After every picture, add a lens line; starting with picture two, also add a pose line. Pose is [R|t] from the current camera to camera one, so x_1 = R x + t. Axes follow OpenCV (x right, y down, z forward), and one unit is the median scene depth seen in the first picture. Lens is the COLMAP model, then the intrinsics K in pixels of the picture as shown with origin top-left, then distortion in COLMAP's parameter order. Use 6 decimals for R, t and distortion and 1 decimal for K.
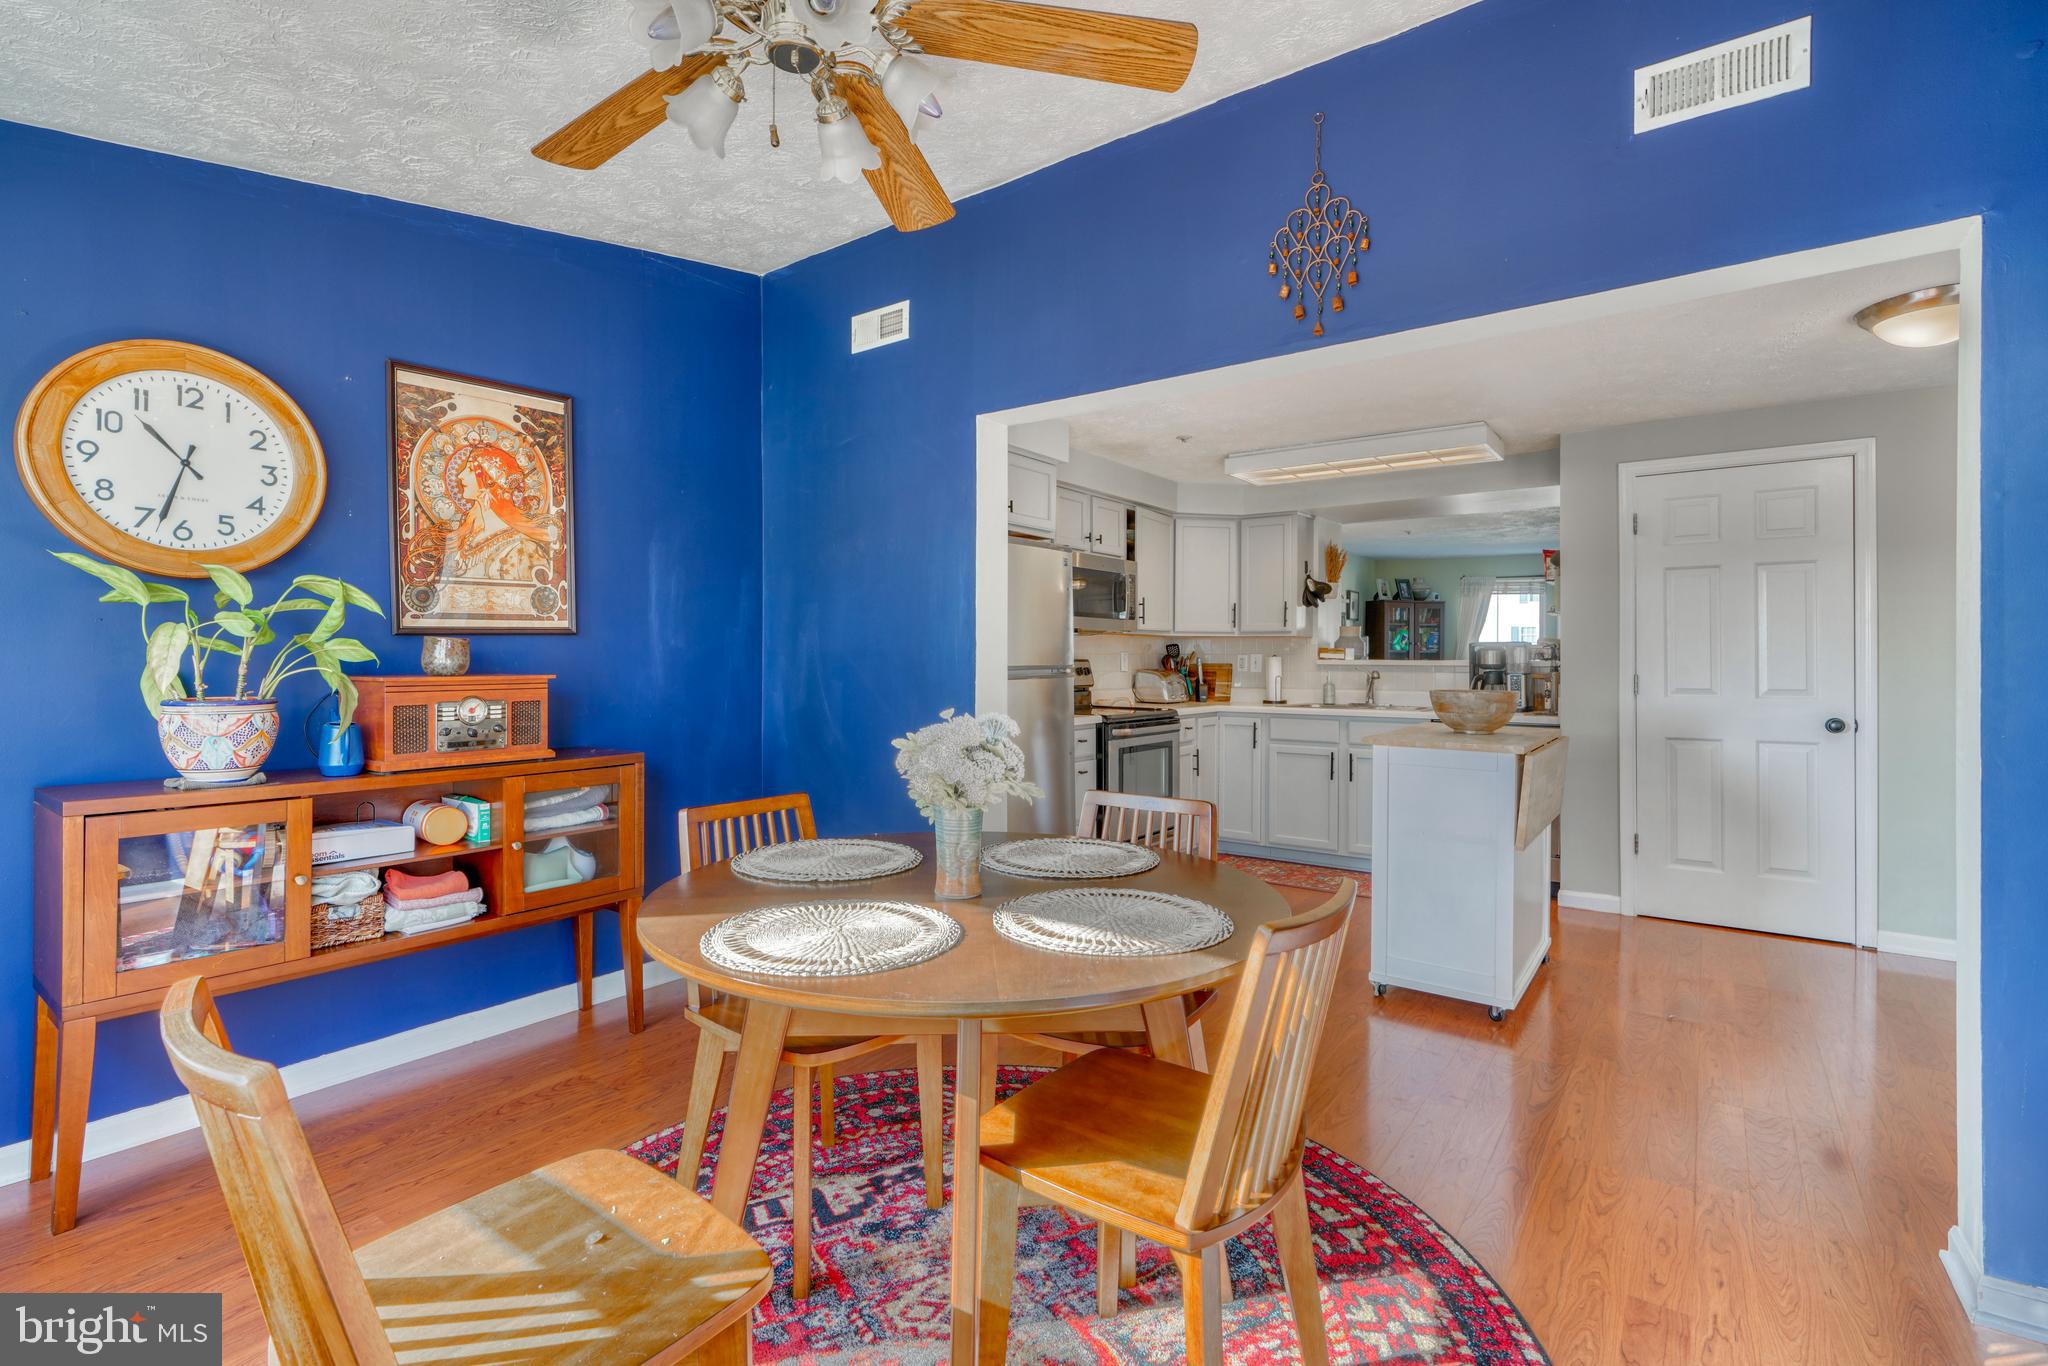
lens RADIAL K [[926.9, 0, 1020.3], [0, 926.9, 658.4], [0, 0, 1]] dist [-0.011558, 0.005741]
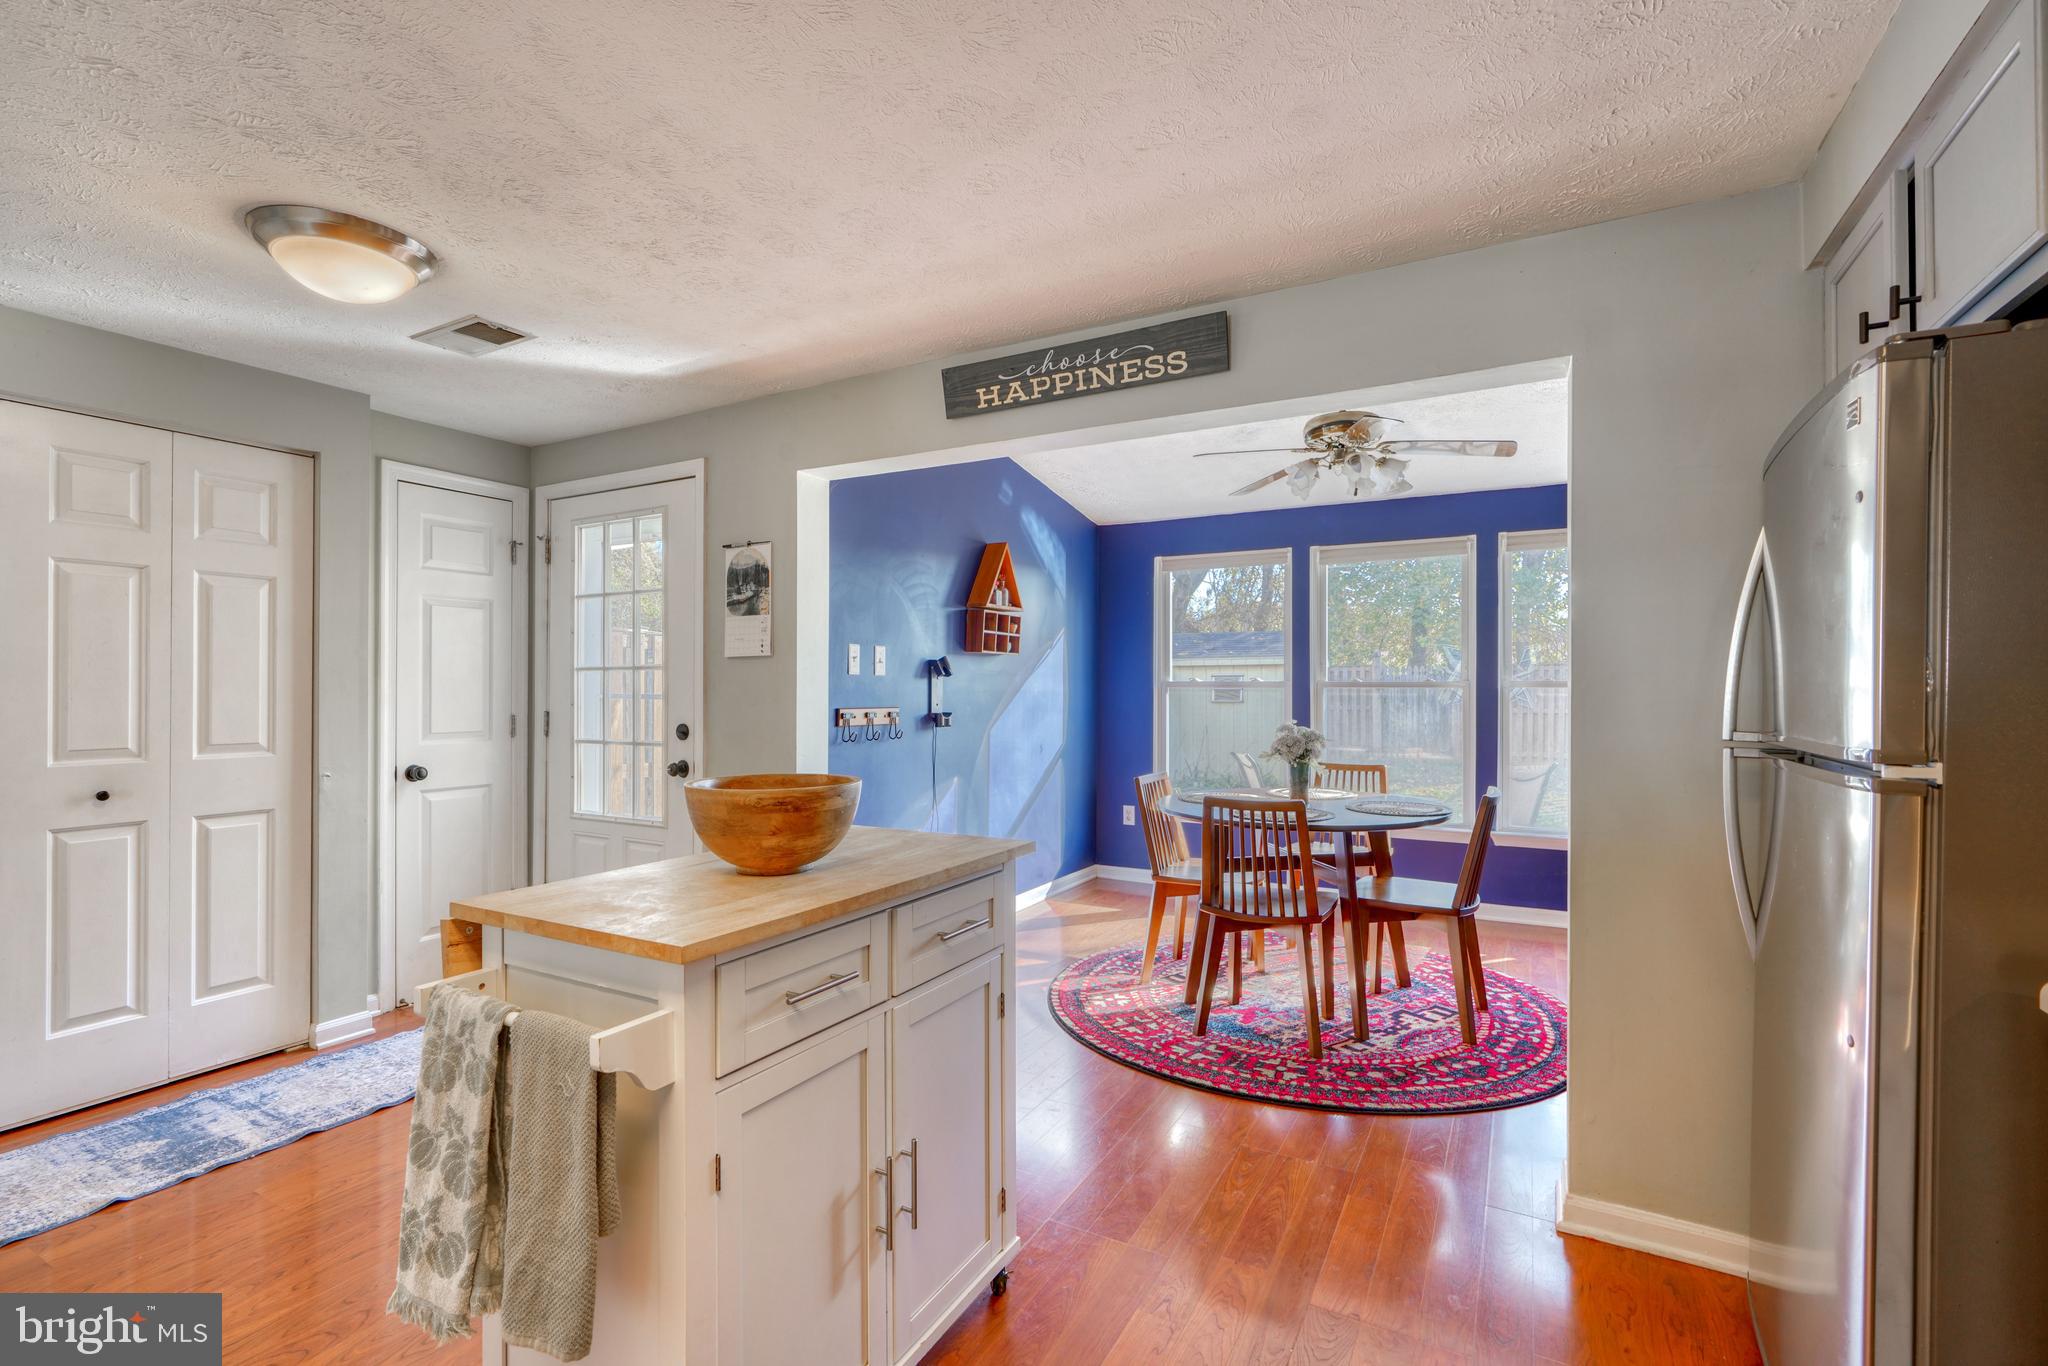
lens RADIAL K [[926.9, 0, 1027.1], [0, 926.9, 690.2], [0, 0, 1]] dist [-0.011558, 0.005741]
pose [[-0.991018, -0.003163, -0.133690, 0.332967], [-0.004120, 0.999968, 0.006881, -0.012552], [0.133664, 0.007370, -0.990999, 1.168879]]
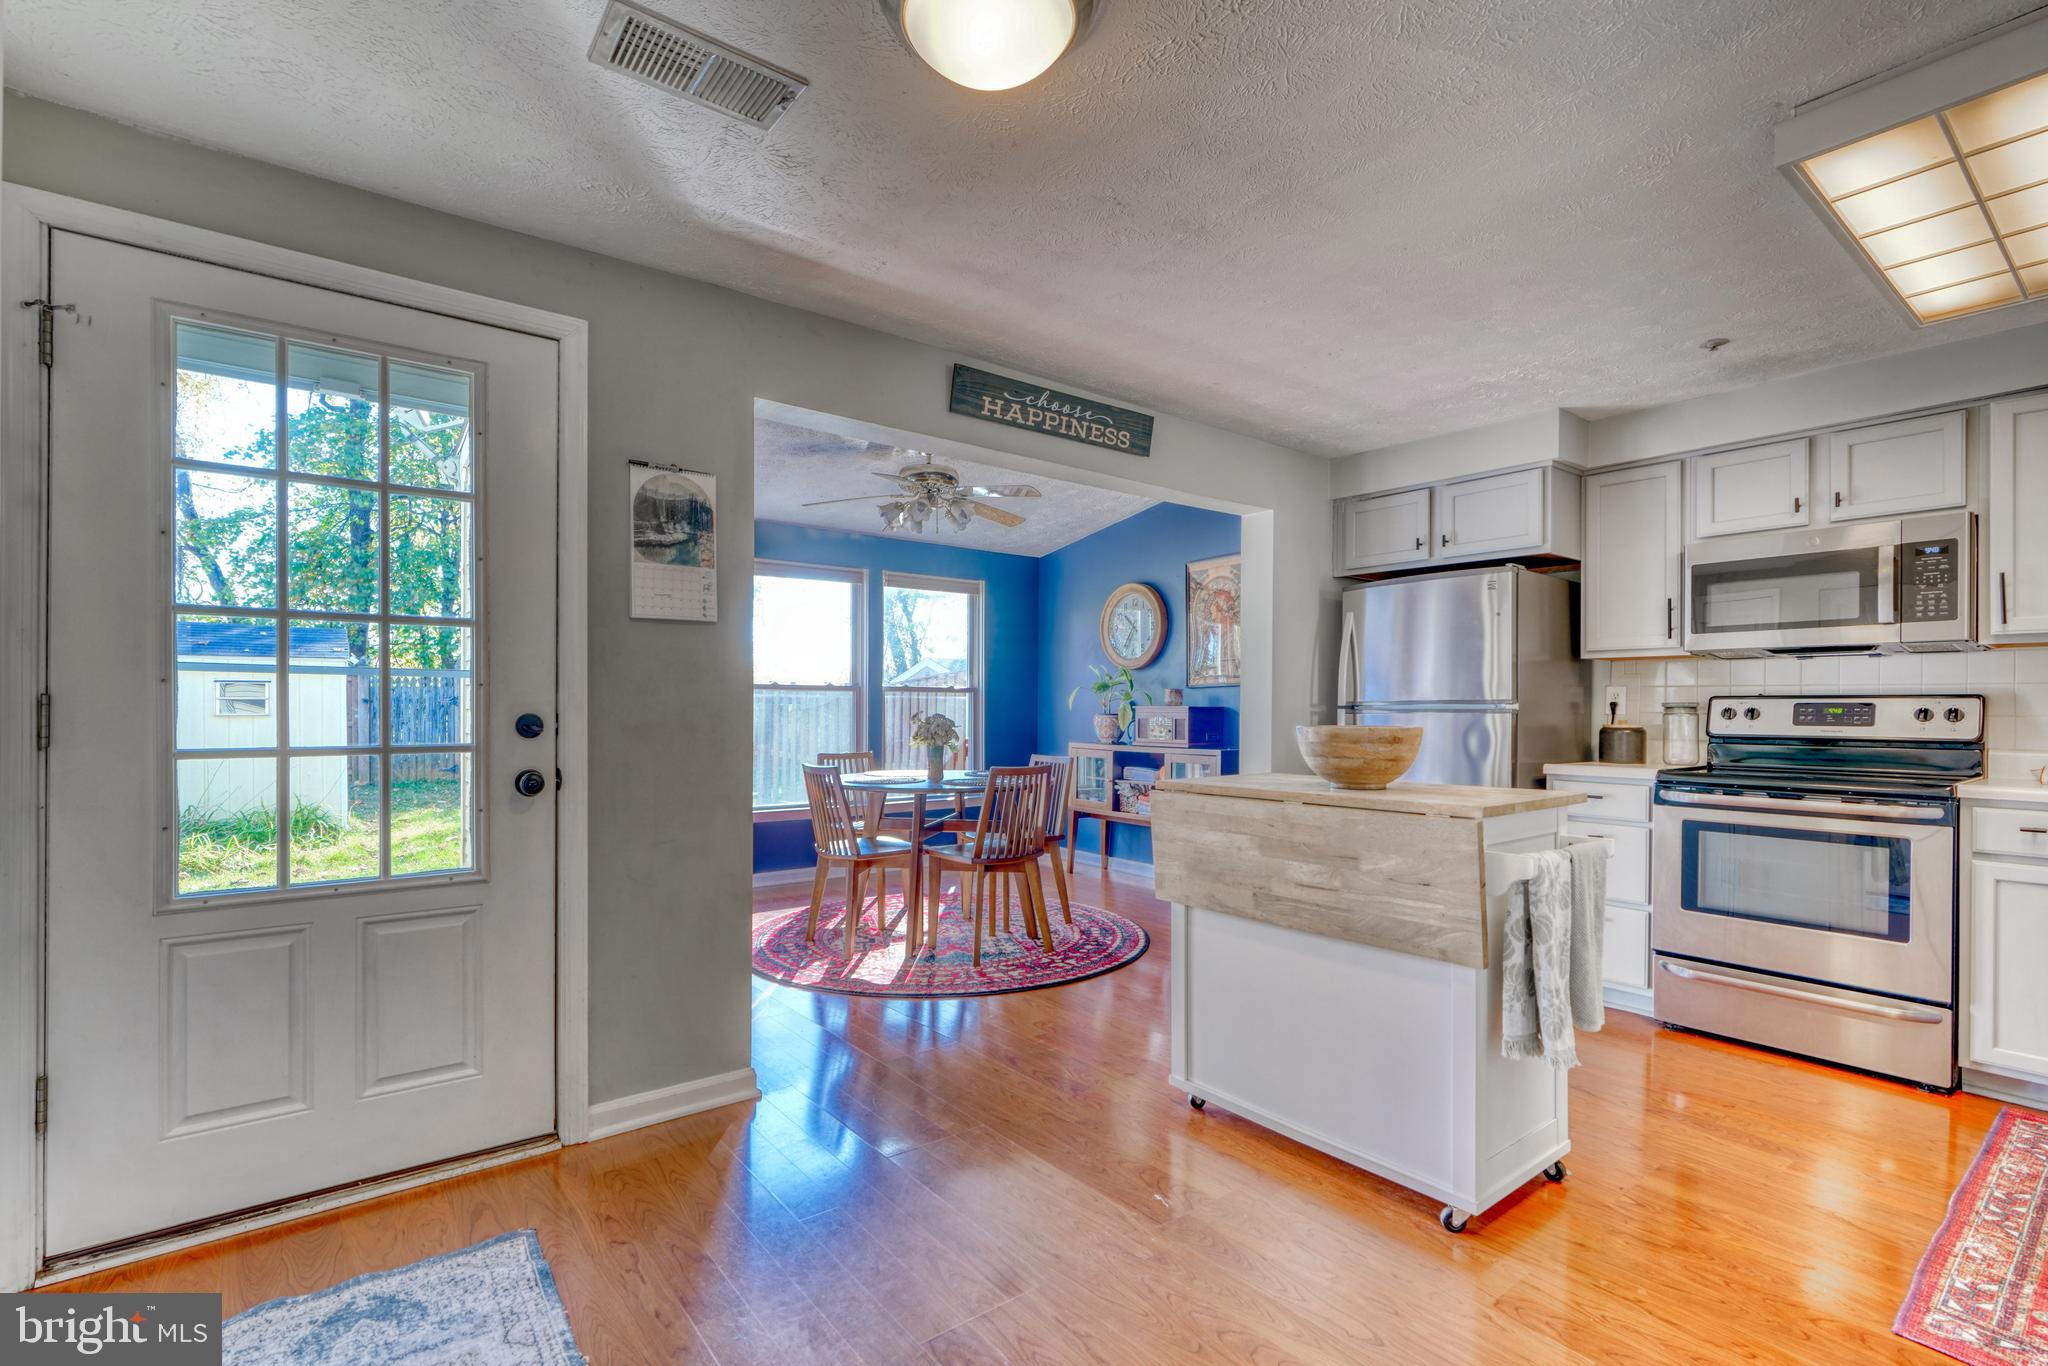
lens RADIAL K [[926.9, 0, 1015.4], [0, 926.9, 713.1], [0, 0, 1]] dist [-0.011558, 0.005741]
pose [[-0.266941, -0.001206, -0.963712, 0.950682], [-0.007759, 0.999969, 0.000898, 0.020863], [0.963682, 0.007717, -0.266943, 0.733016]]
